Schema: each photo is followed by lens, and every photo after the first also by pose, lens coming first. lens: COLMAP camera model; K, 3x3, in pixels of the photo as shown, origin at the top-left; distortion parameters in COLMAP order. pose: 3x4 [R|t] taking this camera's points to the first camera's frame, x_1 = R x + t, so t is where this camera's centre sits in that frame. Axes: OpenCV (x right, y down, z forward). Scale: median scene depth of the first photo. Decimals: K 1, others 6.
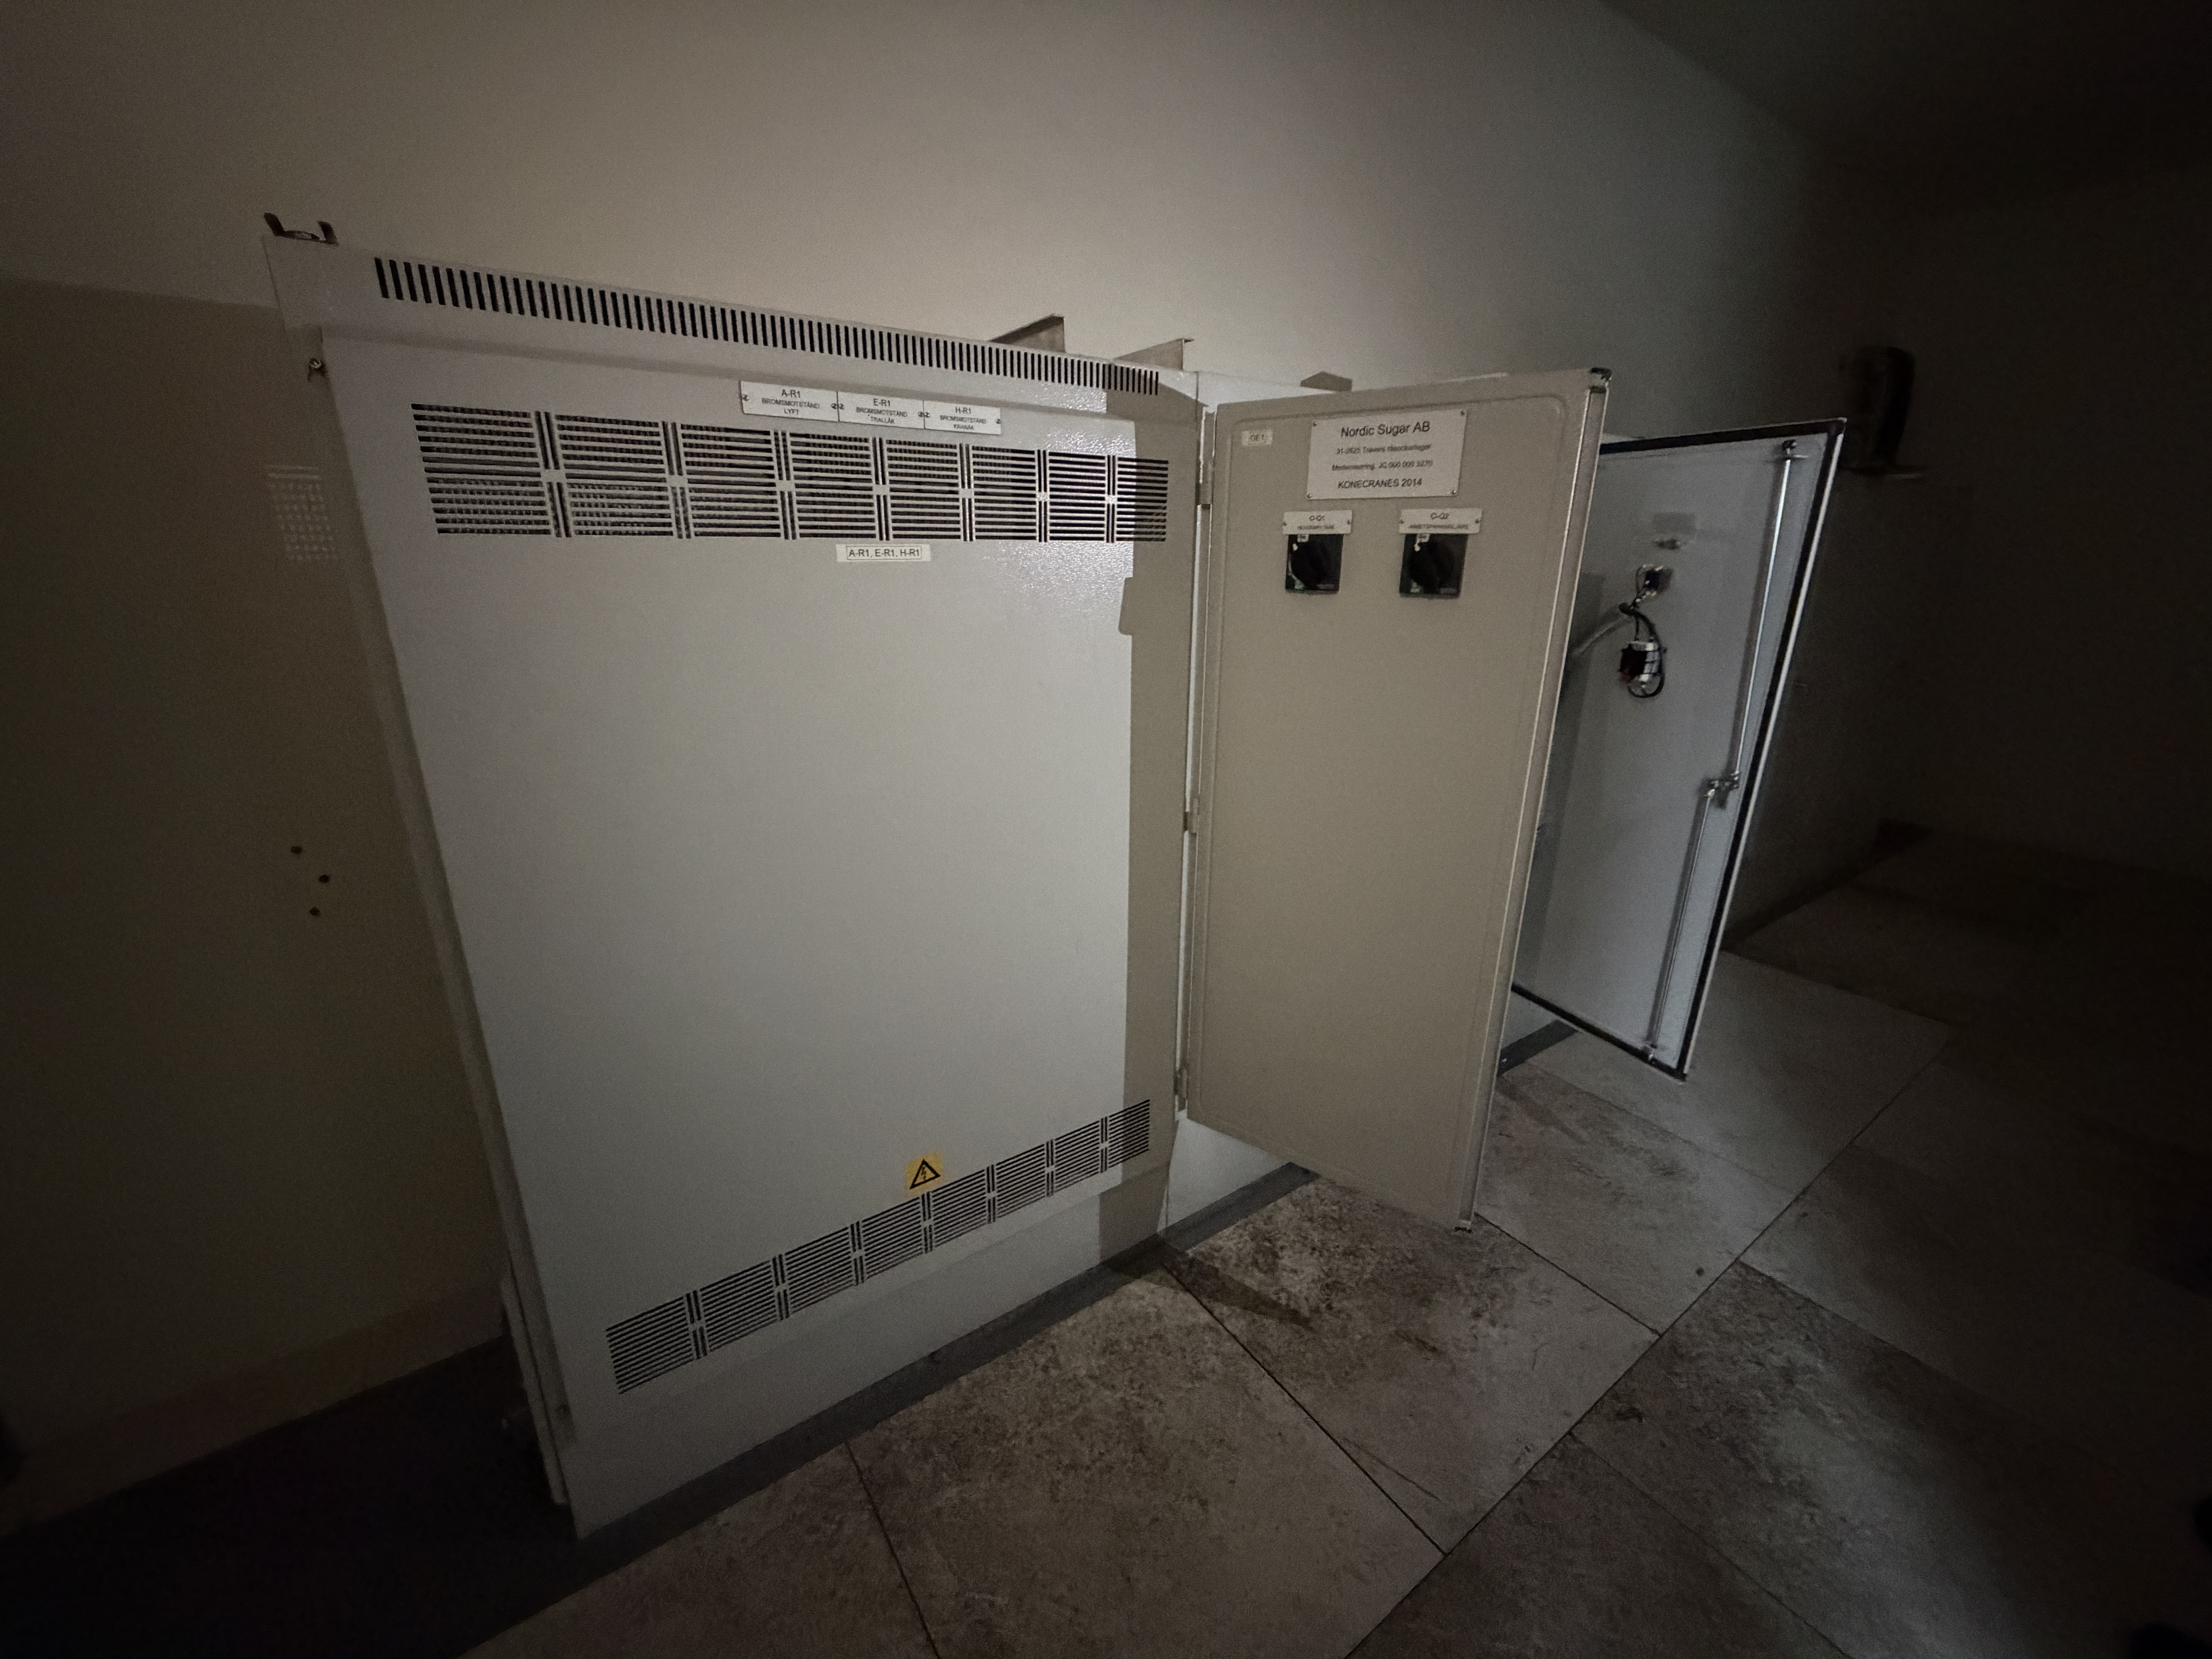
lens RADIAL K [[877.5, 0, 1096.9], [0, 877.5, 826.0], [0, 0, 1]] dist [0.007665, -0.001308]
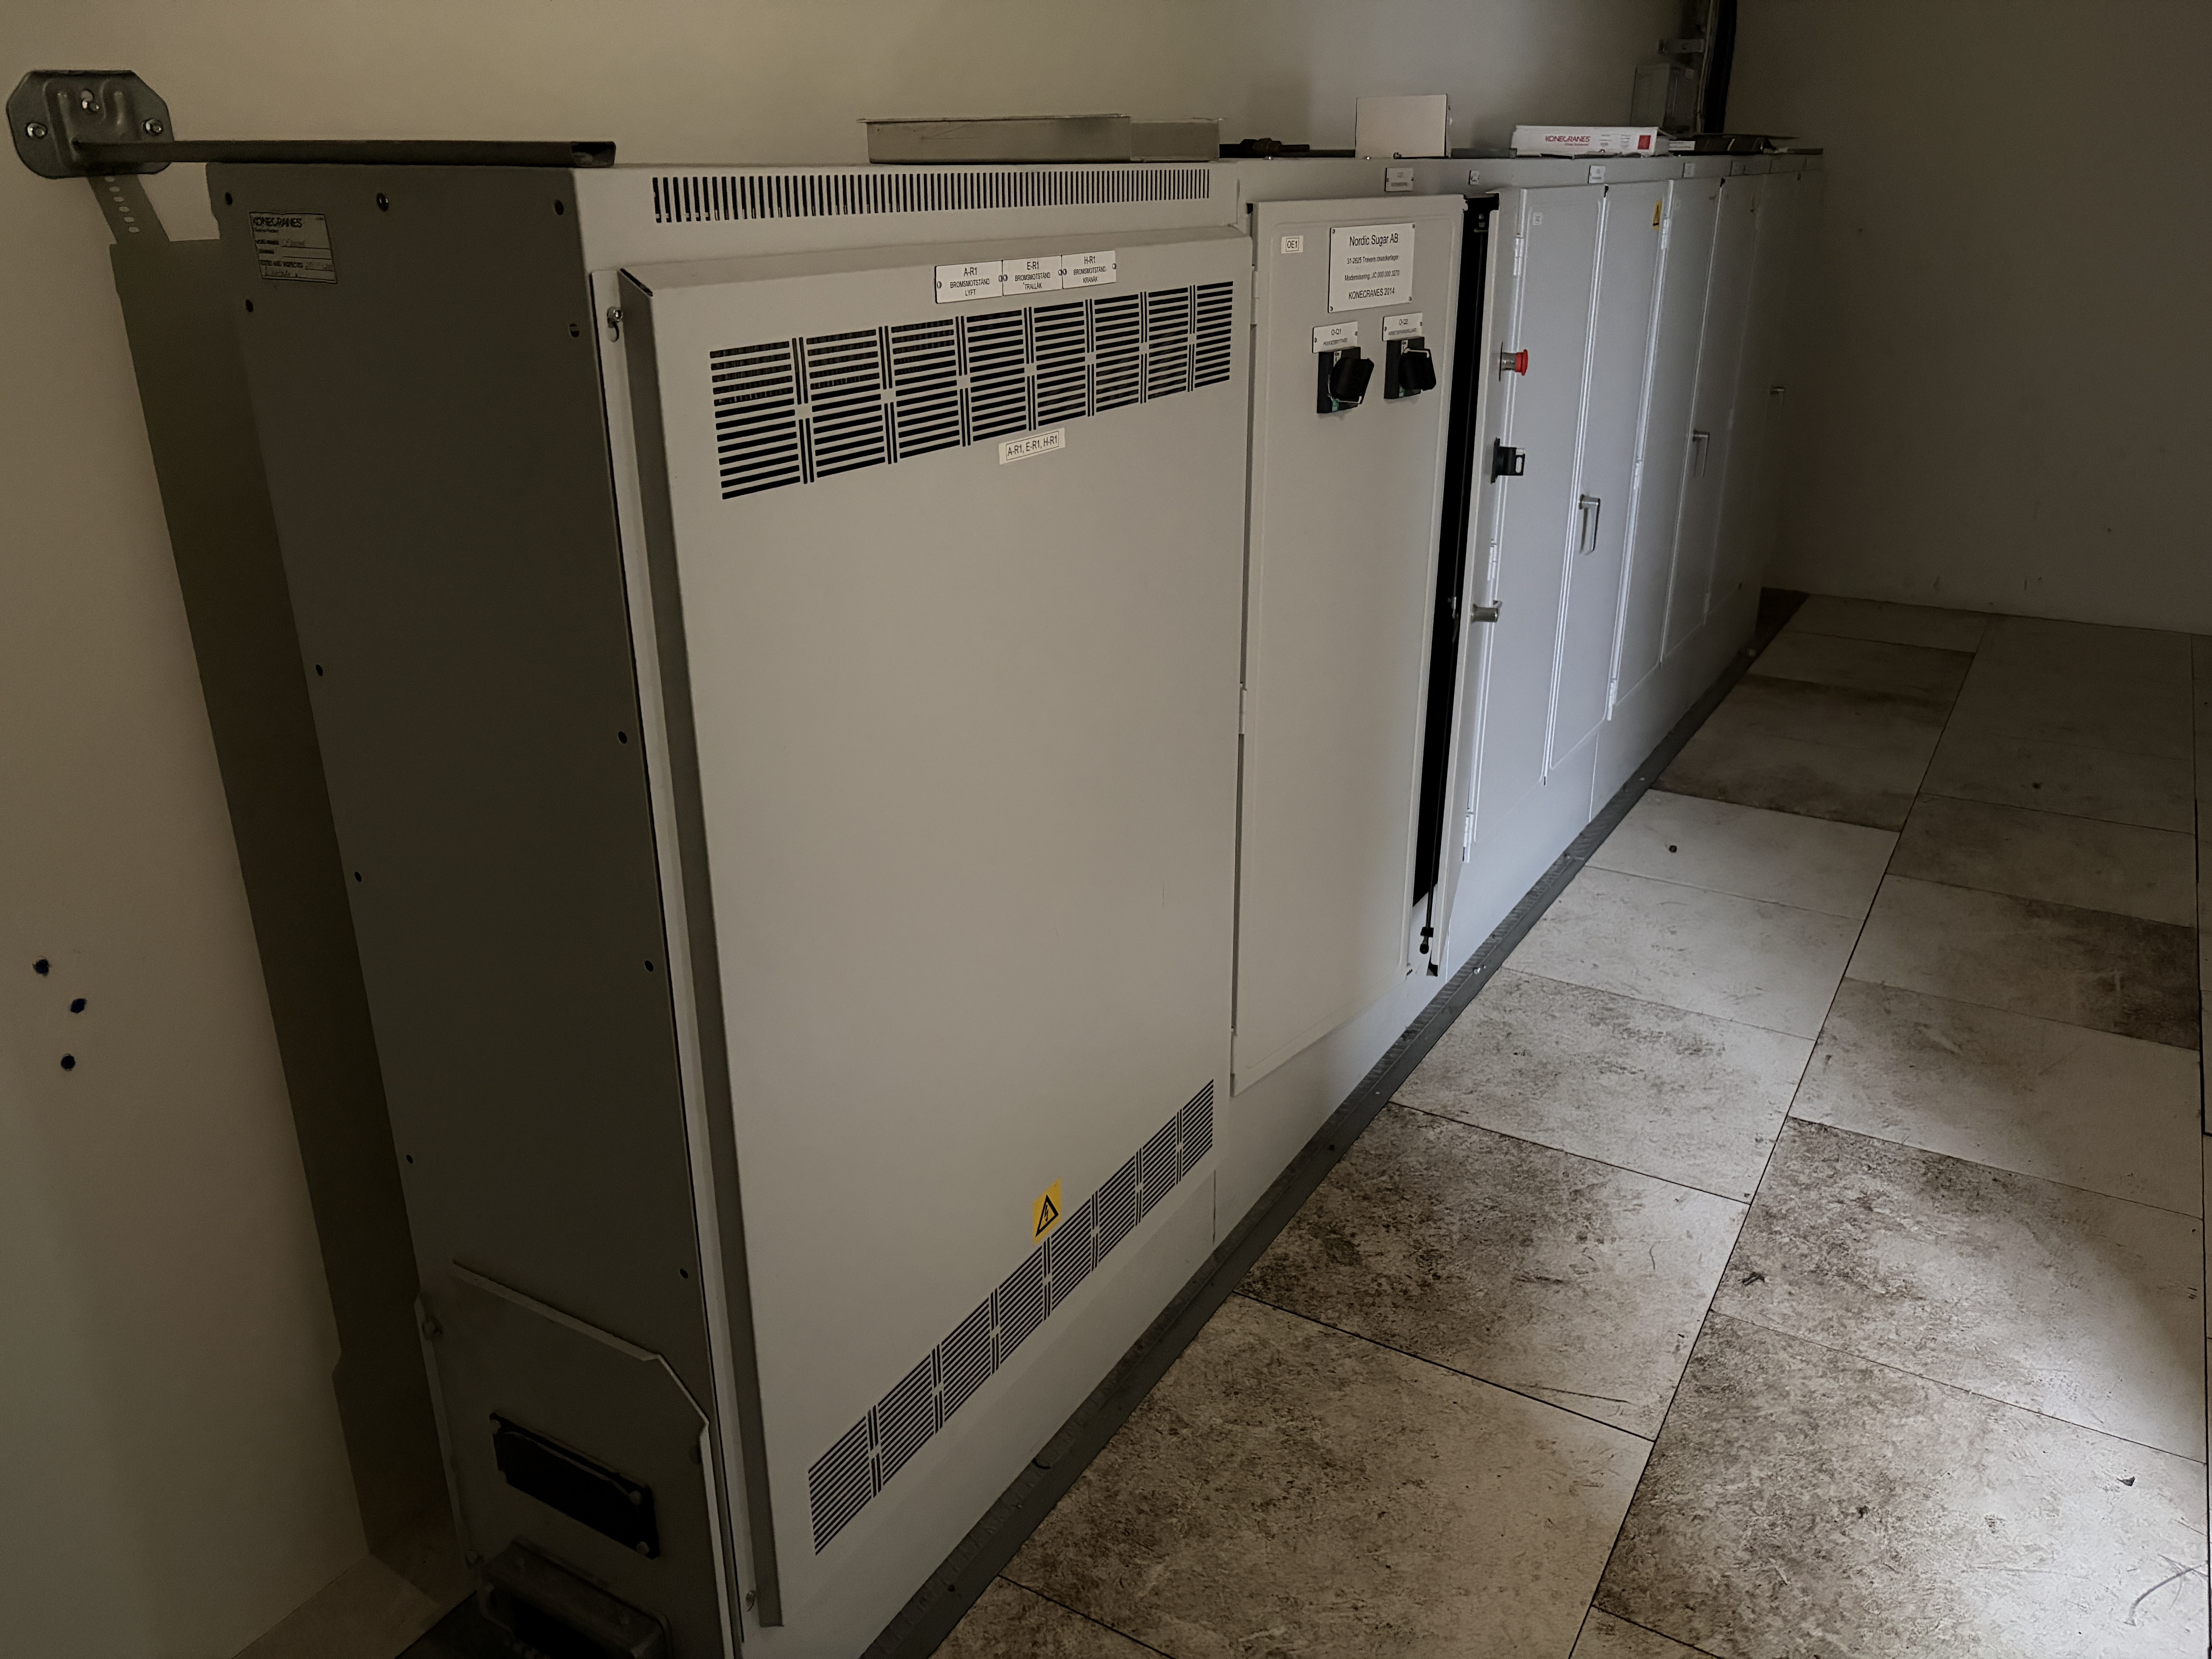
lens RADIAL K [[1670.9, 0, 1112.1], [0, 1670.9, 838.1], [0, 0, 1]] dist [0.044539, -0.001029]
pose [[0.906770, -0.165980, 0.387580, -0.628224], [0.135481, 0.985206, 0.104945, -0.078195], [-0.399265, -0.042651, 0.915843, -0.352344]]
